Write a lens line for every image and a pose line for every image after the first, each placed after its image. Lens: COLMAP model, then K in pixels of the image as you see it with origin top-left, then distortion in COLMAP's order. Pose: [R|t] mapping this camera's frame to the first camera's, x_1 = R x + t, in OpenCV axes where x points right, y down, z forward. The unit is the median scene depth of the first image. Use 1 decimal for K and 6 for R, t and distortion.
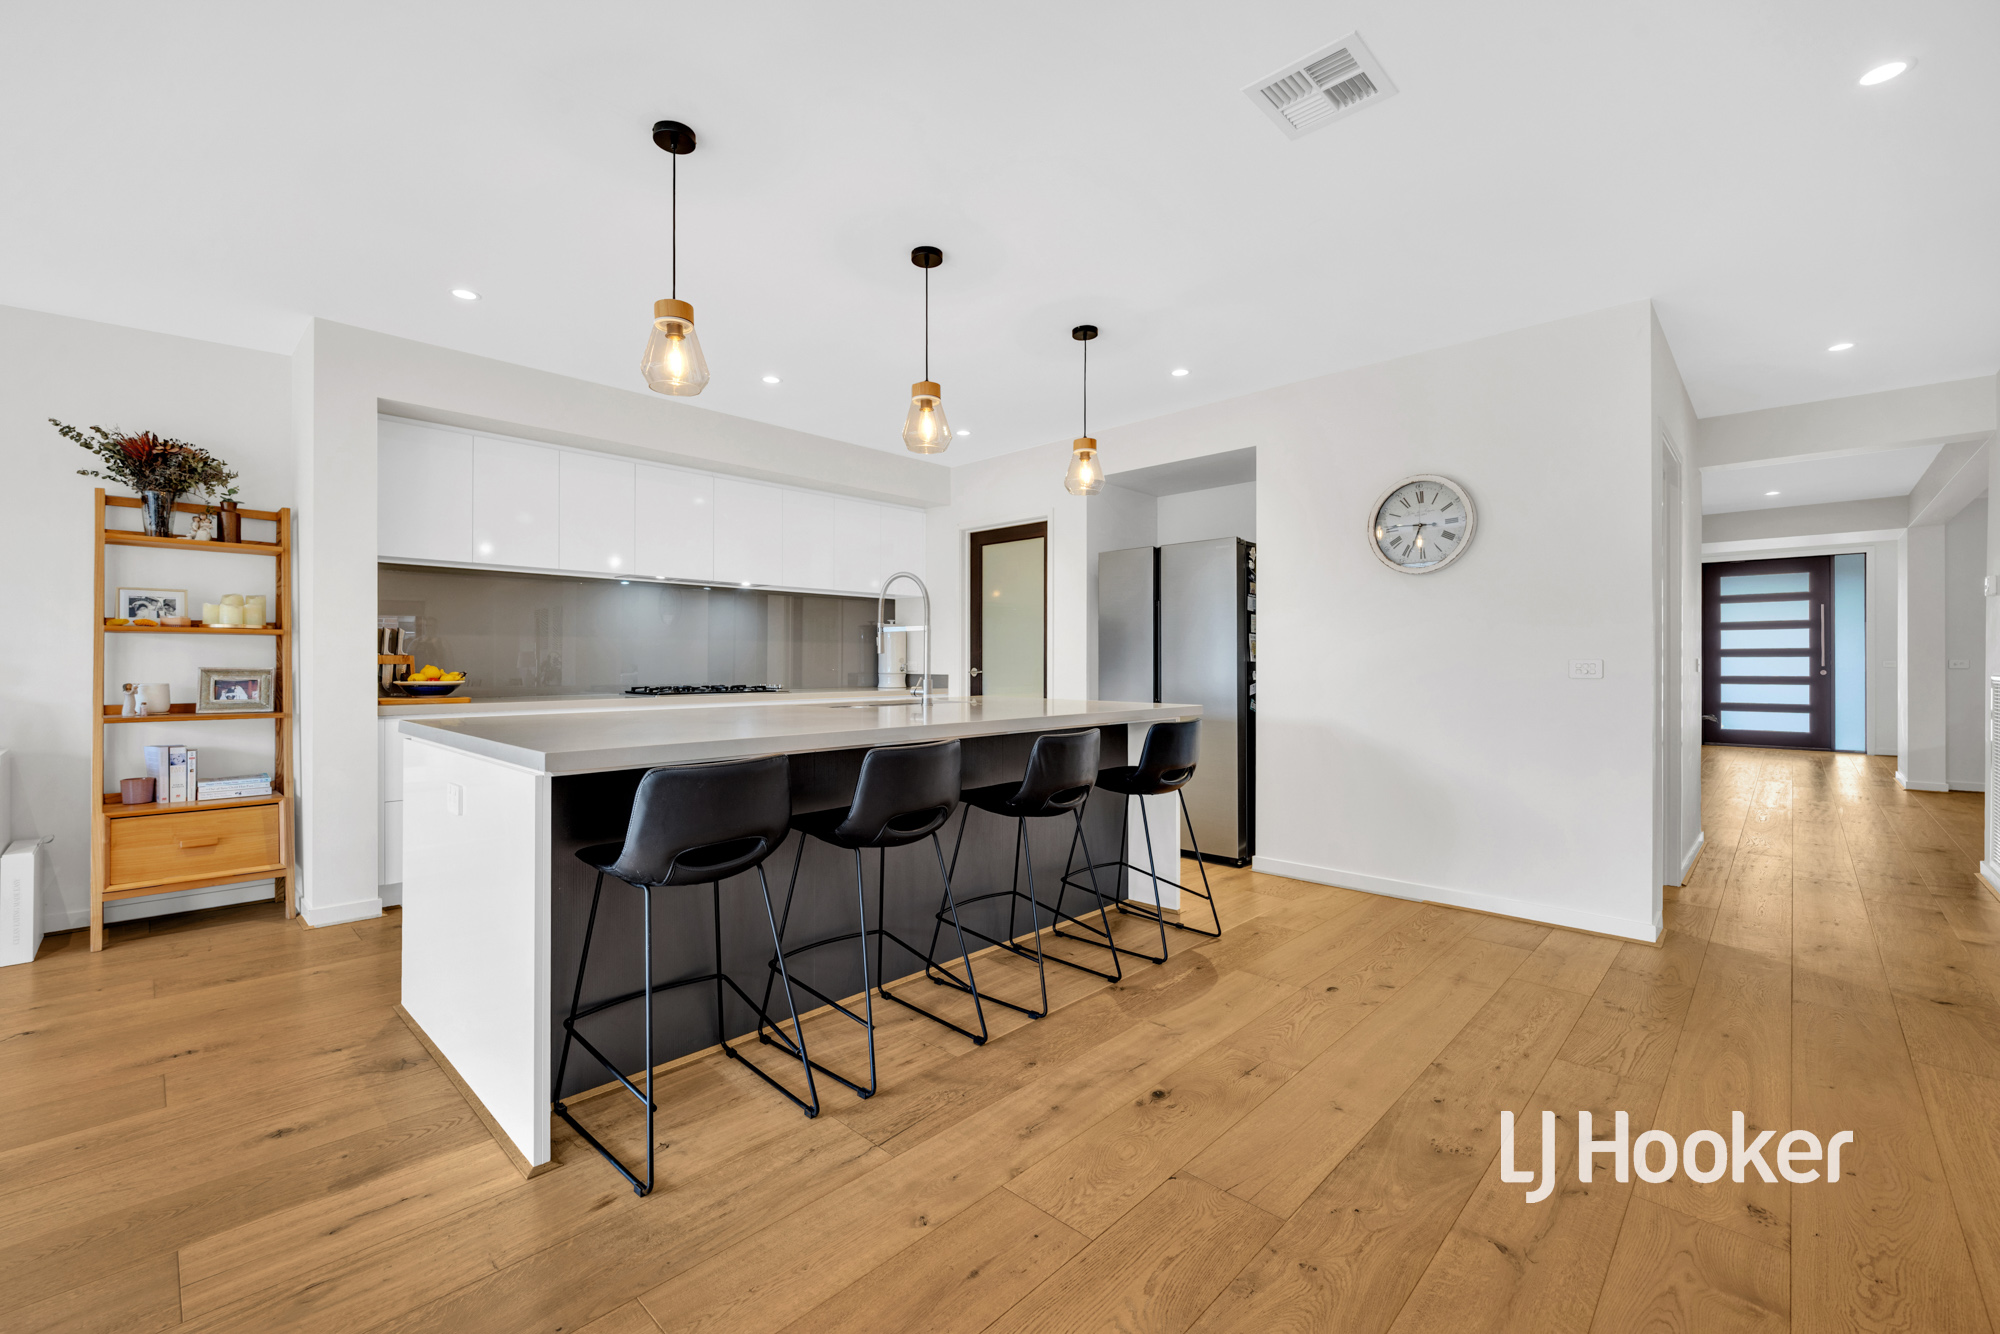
lens RADIAL K [[827.0, 0, 996.2], [0, 827.0, 659.9], [0, 0, 1]] dist [-0.004068, -0.001023]
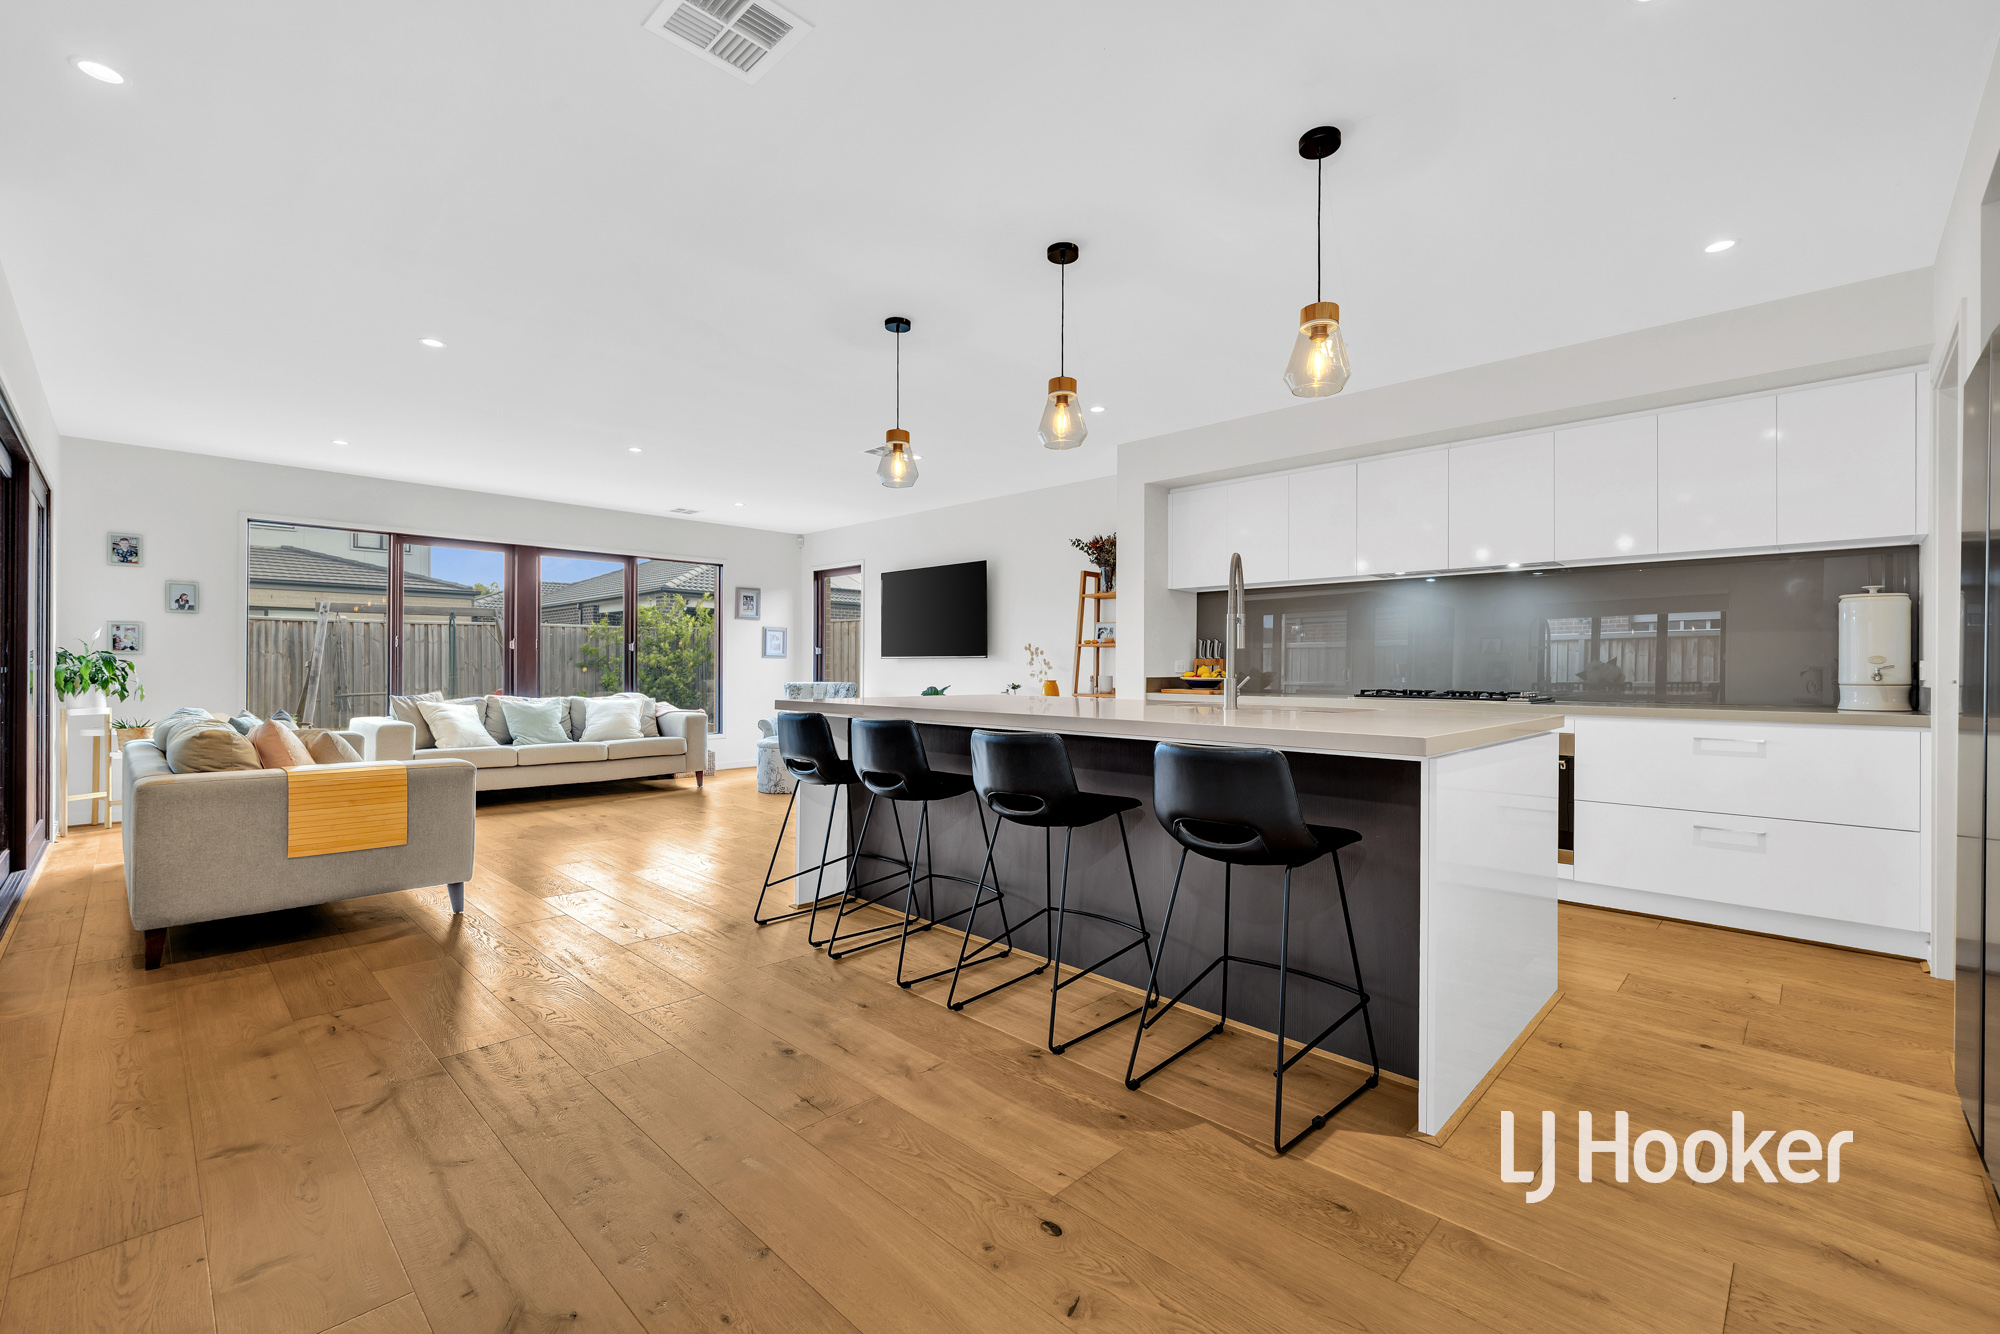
lens RADIAL K [[846.4, 0, 994.3], [0, 846.4, 669.0], [0, 0, 1]] dist [-0.004498, 0.000239]
pose [[-0.011494, -0.000678, -0.999934, 0.797881], [-0.002619, 0.999996, -0.000648, 0.016075], [0.999931, 0.002612, -0.011495, 0.786955]]
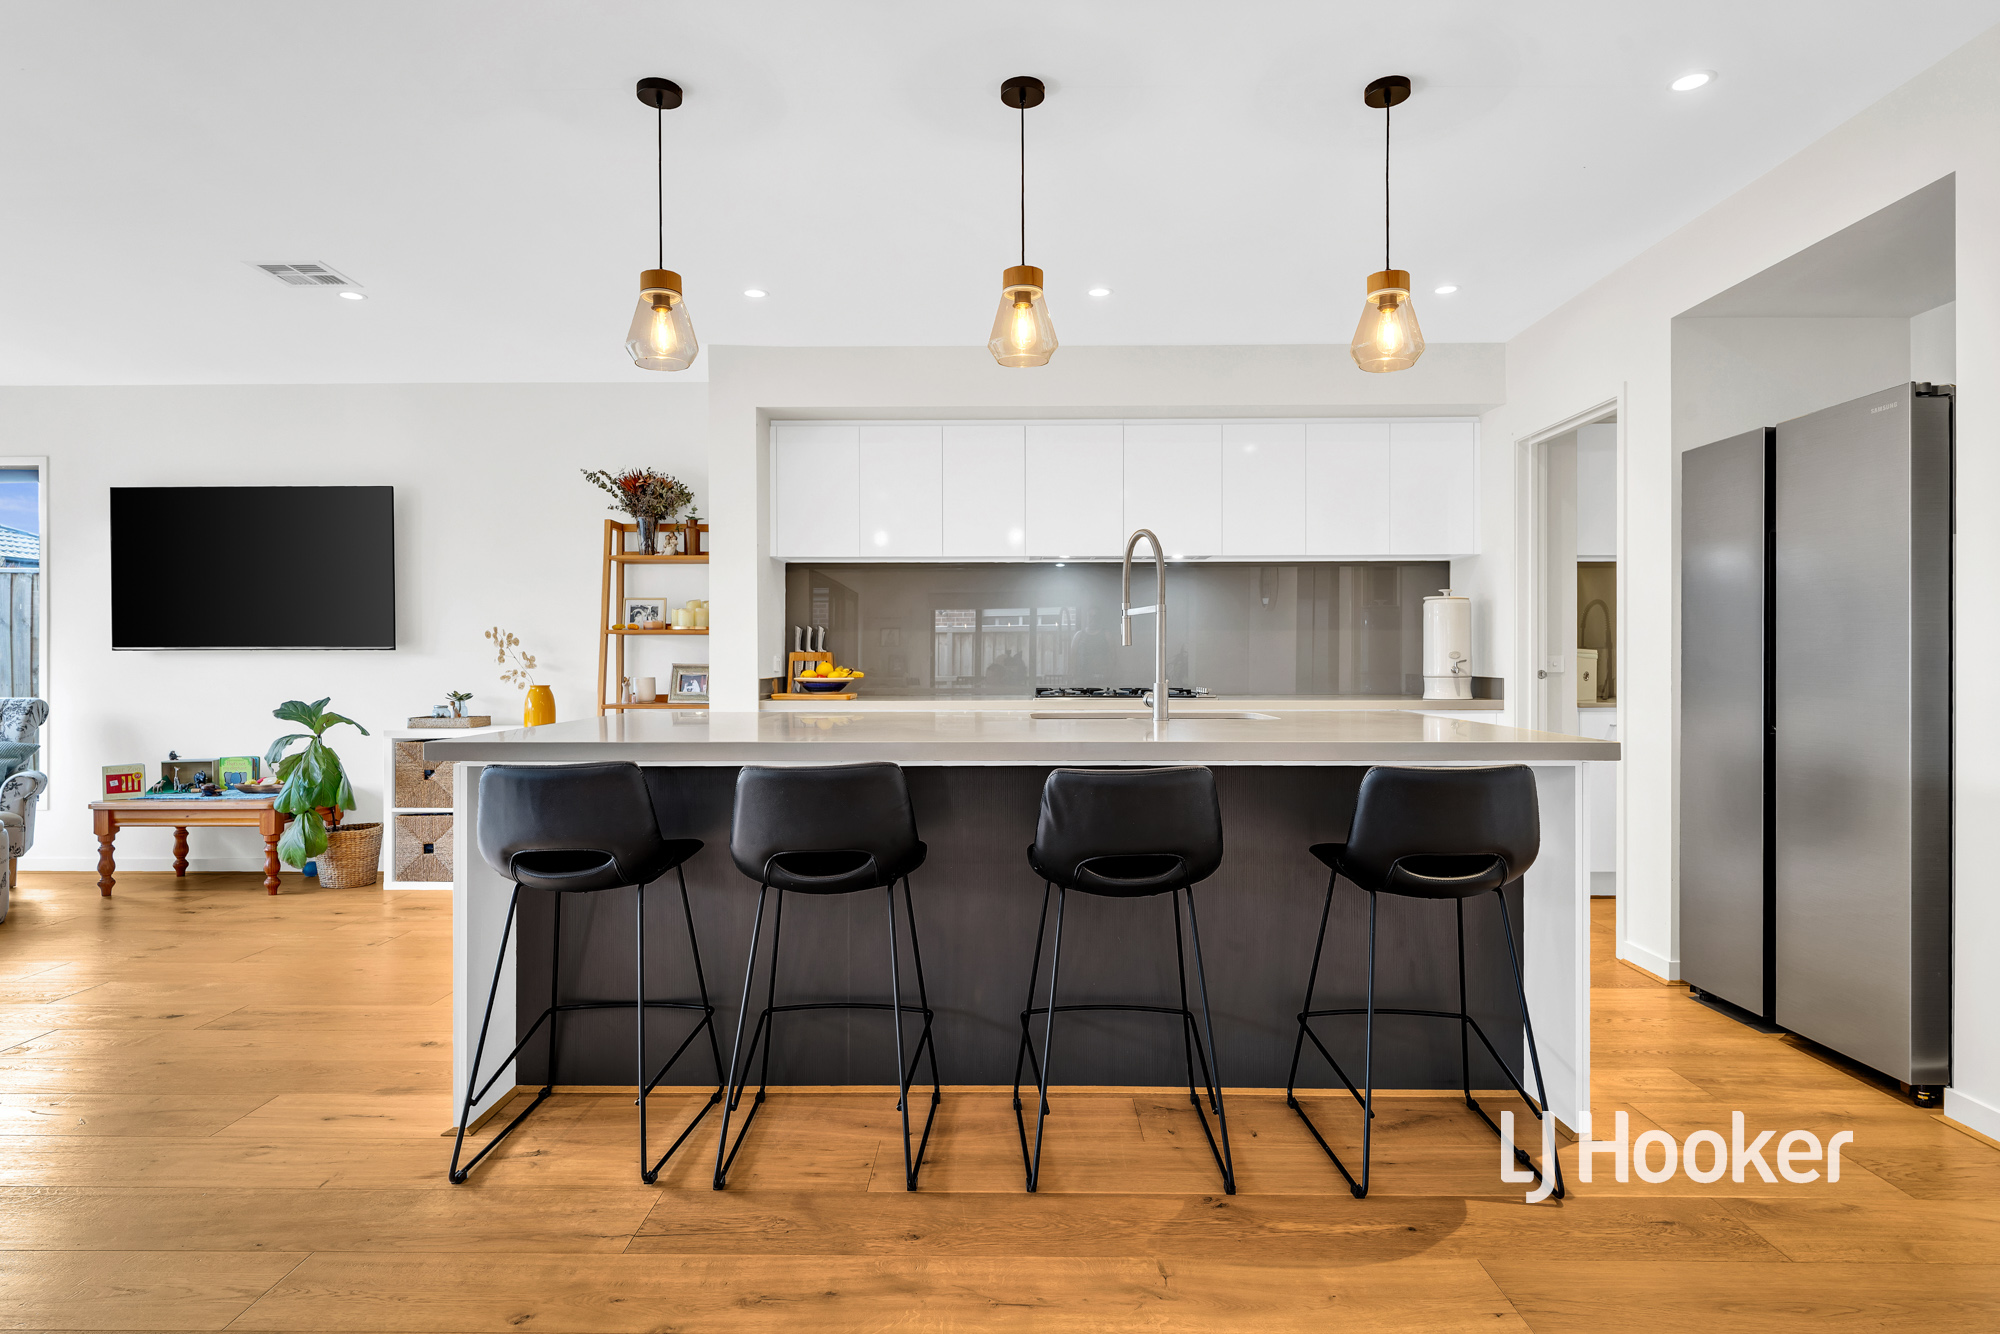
lens RADIAL K [[1100.9, 0, 1000.0], [0, 1100.9, 660.3], [0, 0, 1]] dist [0.002212, -0.001862]
pose [[0.685366, -0.000787, -0.728199, 0.505782], [0.003839, 0.999989, 0.002533, 0.002047], [0.728189, -0.004532, 0.685361, 0.277659]]
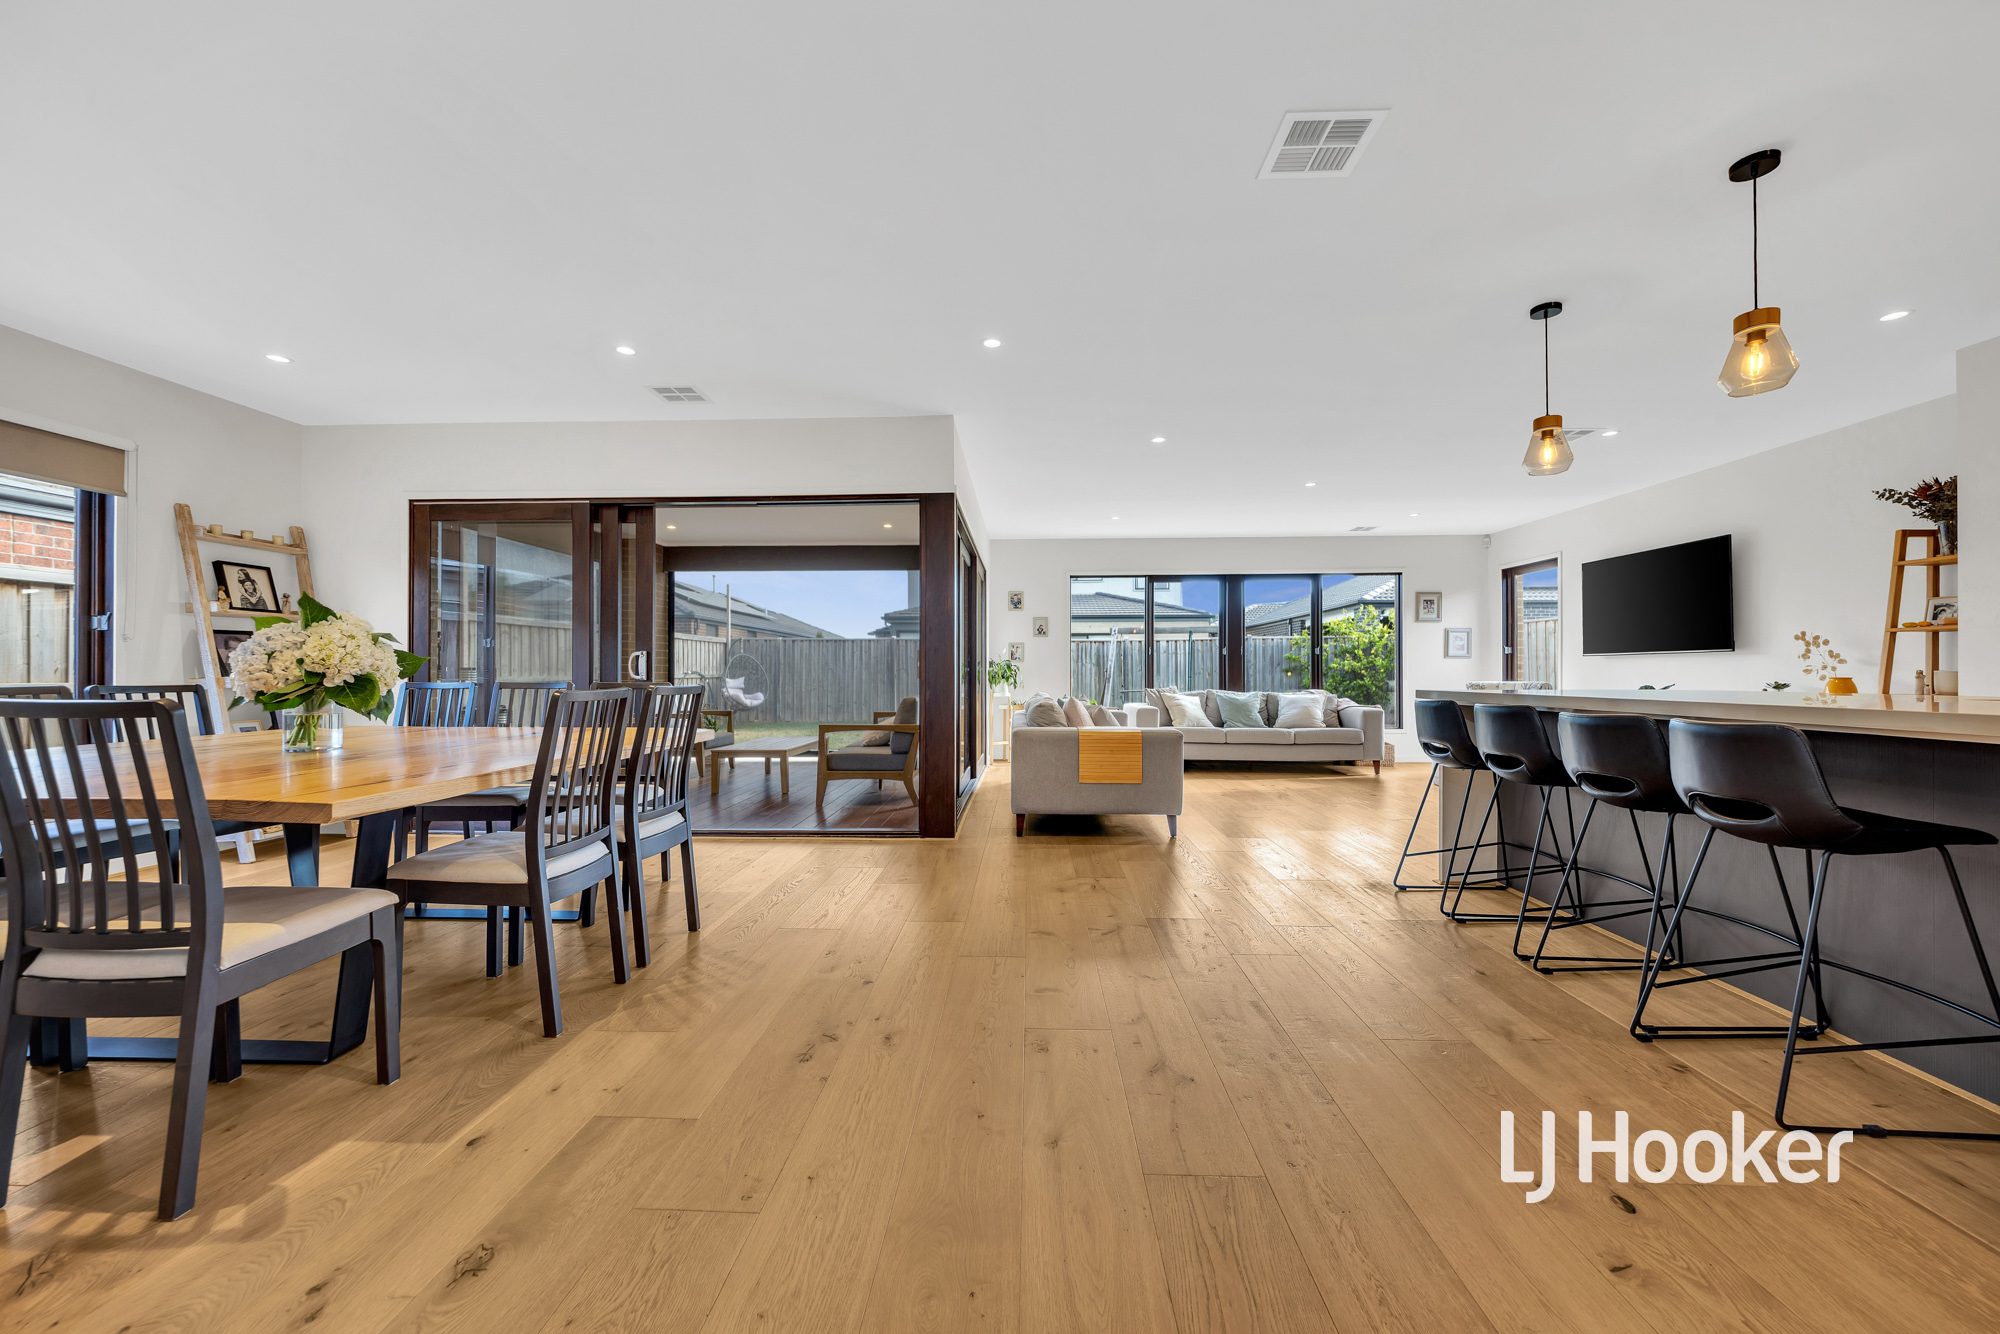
lens RADIAL K [[745.2, 0, 994.6], [0, 745.2, 671.1], [0, 0, 1]] dist [-0.007850, 0.000431]
pose [[-0.754536, -0.003097, -0.656252, 0.856042], [0.001417, 0.999979, -0.006348, 0.035637], [0.656257, -0.005719, -0.754515, 0.894929]]
